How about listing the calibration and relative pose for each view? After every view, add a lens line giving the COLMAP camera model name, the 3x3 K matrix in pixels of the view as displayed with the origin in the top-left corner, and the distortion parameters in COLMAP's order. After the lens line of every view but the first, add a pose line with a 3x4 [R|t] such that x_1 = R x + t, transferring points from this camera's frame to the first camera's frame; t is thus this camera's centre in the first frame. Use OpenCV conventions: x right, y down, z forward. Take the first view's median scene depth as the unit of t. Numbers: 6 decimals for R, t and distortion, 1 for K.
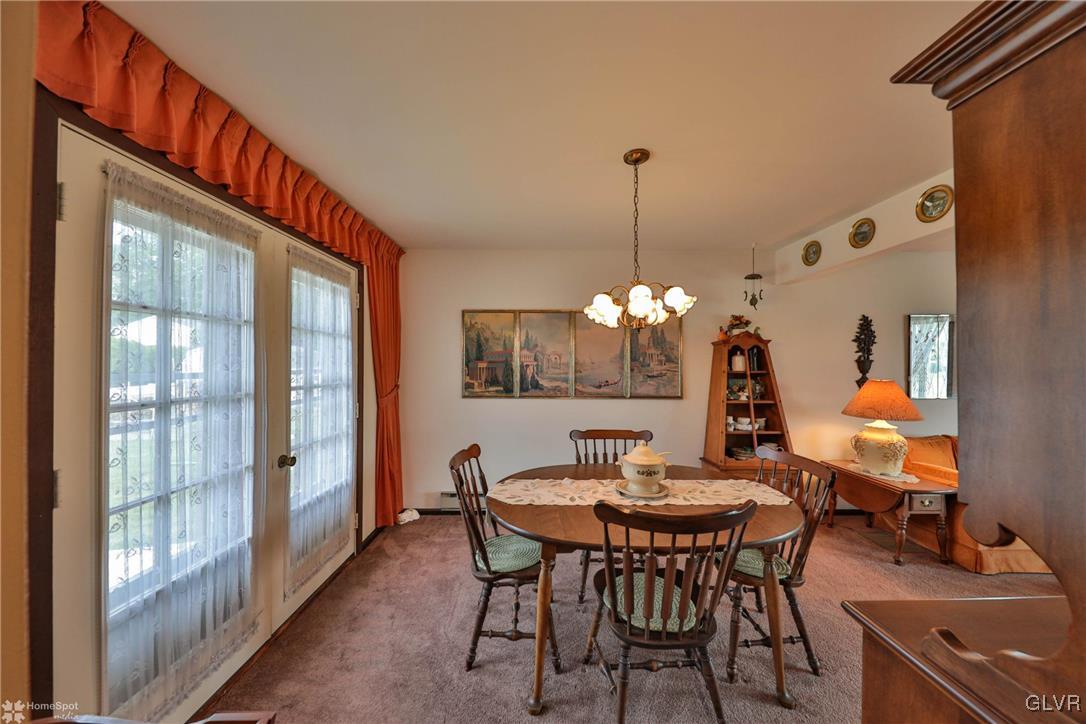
lens RADIAL K [[364.0, 0, 540.9], [0, 364.0, 363.4], [0, 0, 1]] dist [-0.005516, -0.000800]
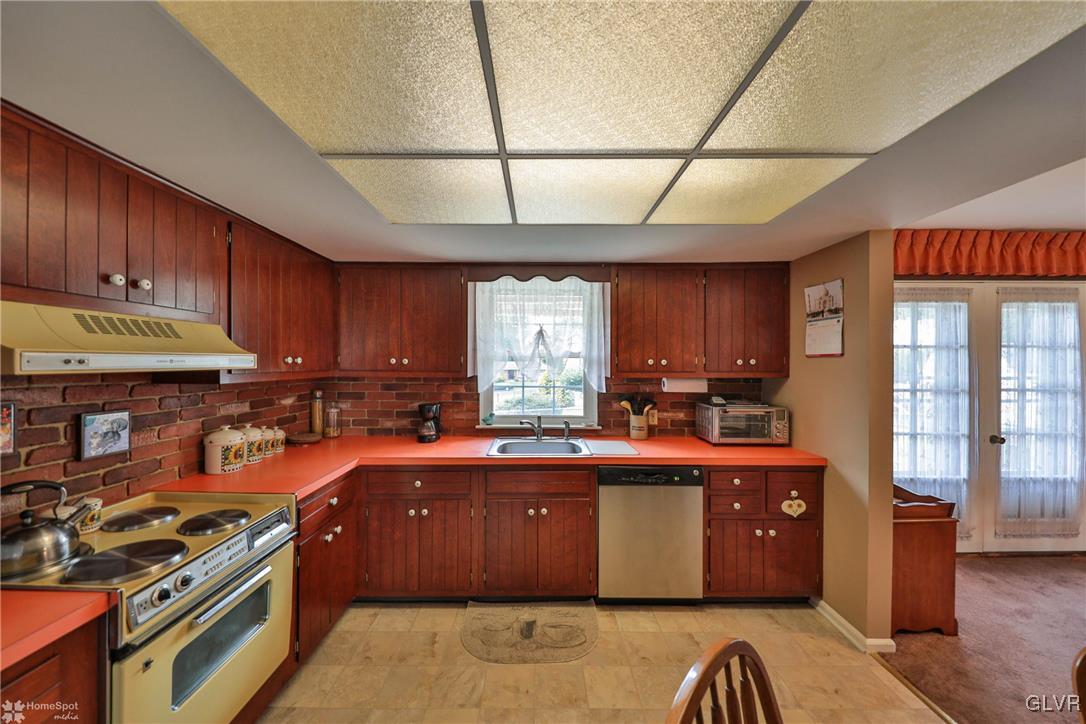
lens RADIAL K [[364.0, 0, 534.3], [0, 364.0, 360.4], [0, 0, 1]] dist [-0.005516, -0.000800]
pose [[-0.015810, -0.011001, -0.999814, 0.687287], [-0.002956, 0.999936, -0.010956, -0.021933], [0.999871, 0.002783, -0.015842, -0.736742]]
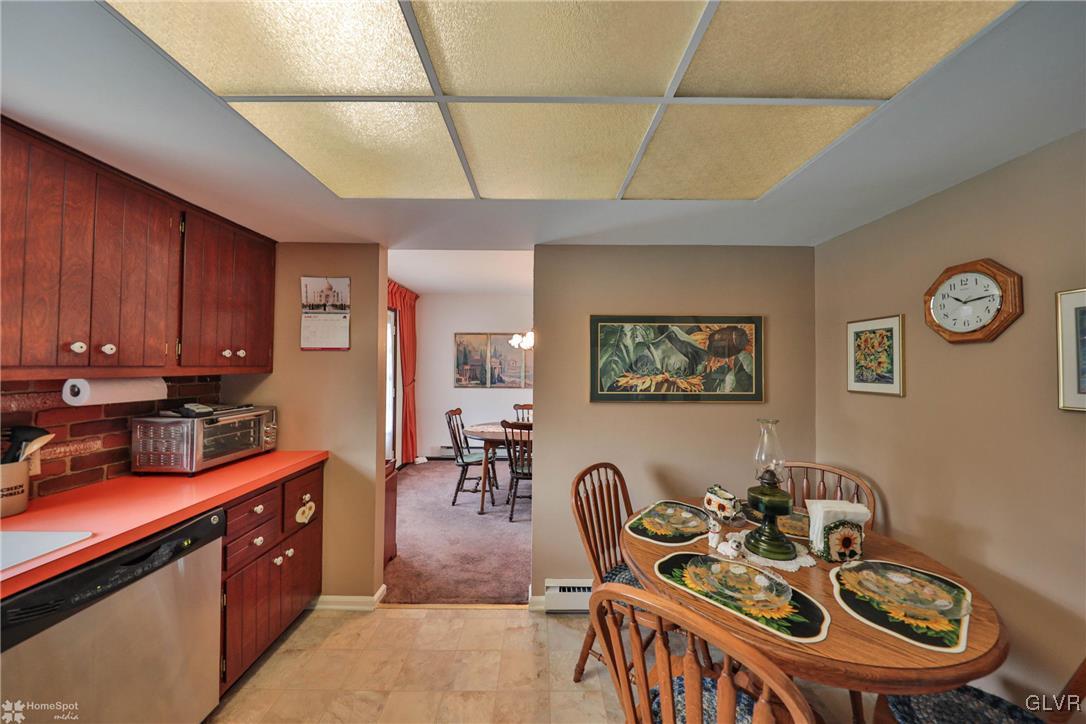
lens RADIAL K [[364.0, 0, 536.5], [0, 364.0, 359.8], [0, 0, 1]] dist [-0.005516, -0.000800]
pose [[0.999943, 0.001884, -0.010484, 0.258317], [-0.002066, 0.999847, -0.017389, -0.001956], [0.010450, 0.017410, 0.999794, -0.957410]]
